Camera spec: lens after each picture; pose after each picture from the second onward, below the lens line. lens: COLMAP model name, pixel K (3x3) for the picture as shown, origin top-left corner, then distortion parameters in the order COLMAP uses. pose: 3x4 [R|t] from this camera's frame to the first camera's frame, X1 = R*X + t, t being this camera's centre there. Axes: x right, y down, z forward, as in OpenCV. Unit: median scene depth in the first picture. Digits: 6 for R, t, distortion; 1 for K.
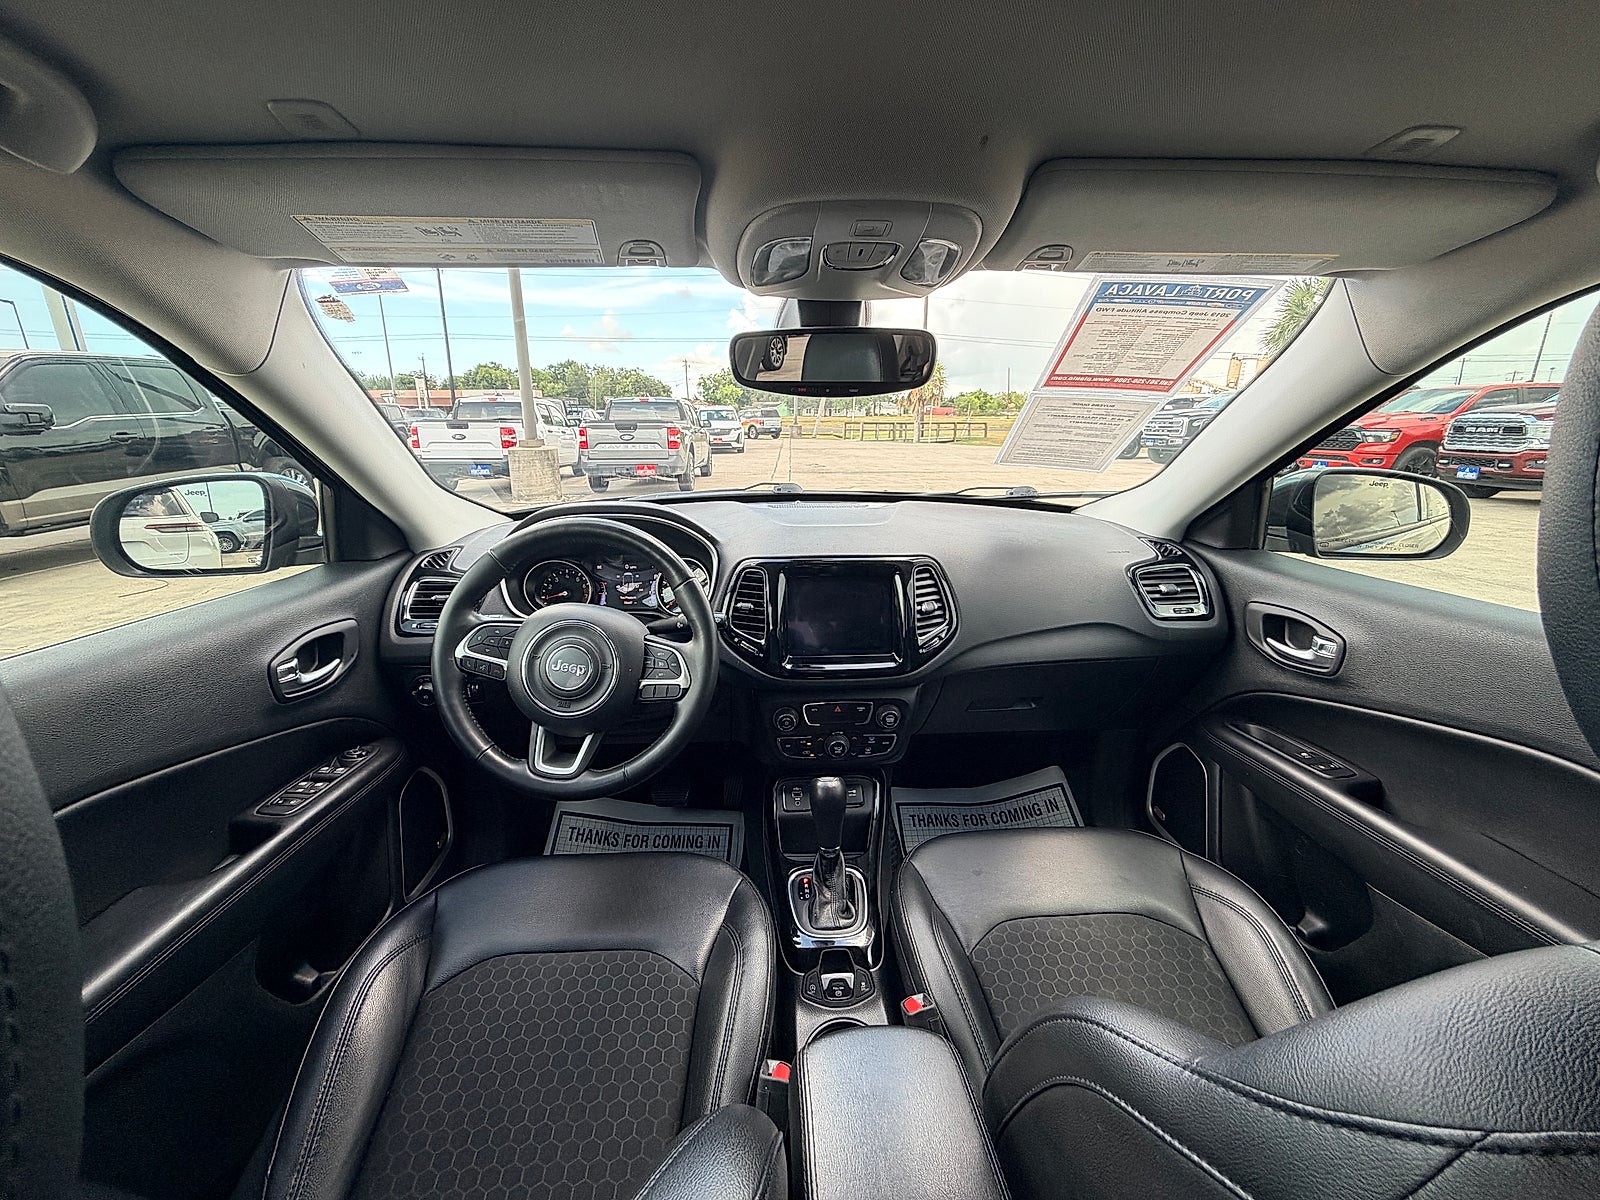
lens RADIAL K [[638.7, 0, 801.2], [0, 638.7, 599.4], [0, 0, 1]] dist [-0.002341, 0.000139]
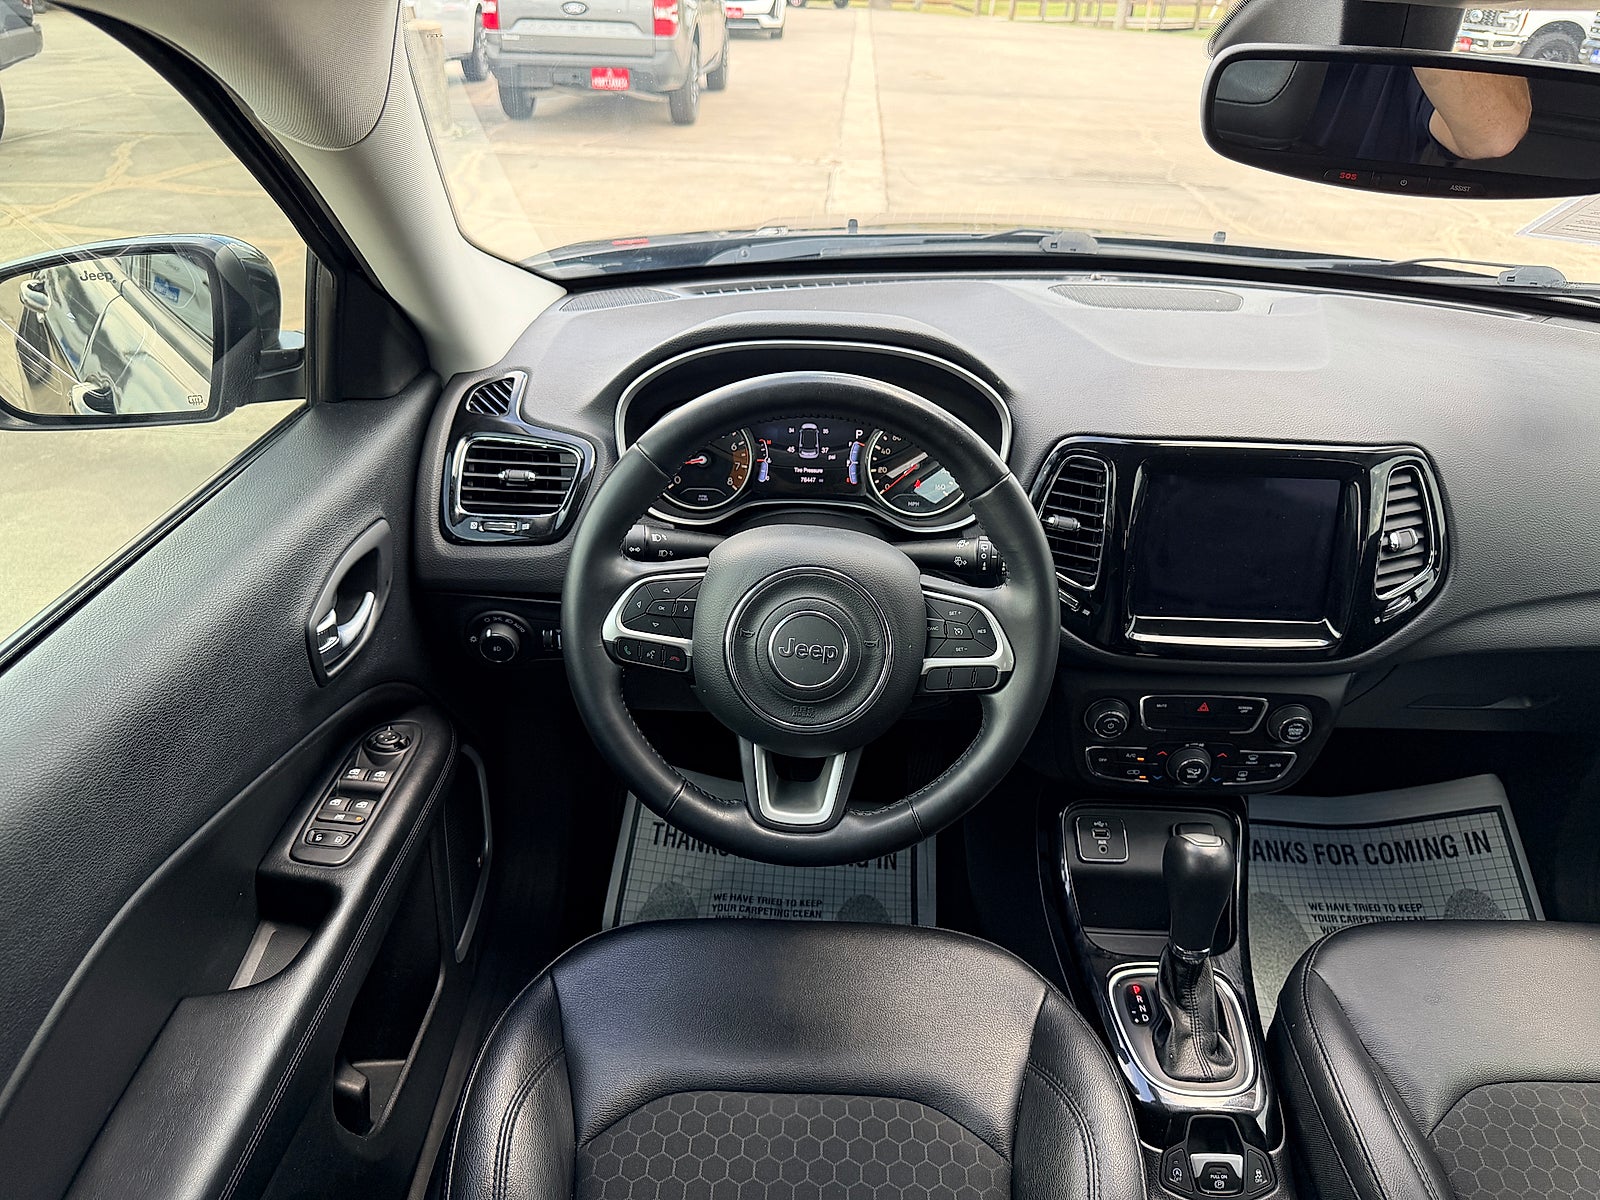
lens RADIAL K [[1149.8, 0, 796.6], [0, 1149.8, 604.2], [0, 0, 1]] dist [0.014570, -0.025459]
pose [[0.997528, 0.059753, -0.036976, -0.274988], [-0.049393, 0.970534, 0.235850, -0.141473], [0.049979, -0.233440, 0.971086, 0.014748]]
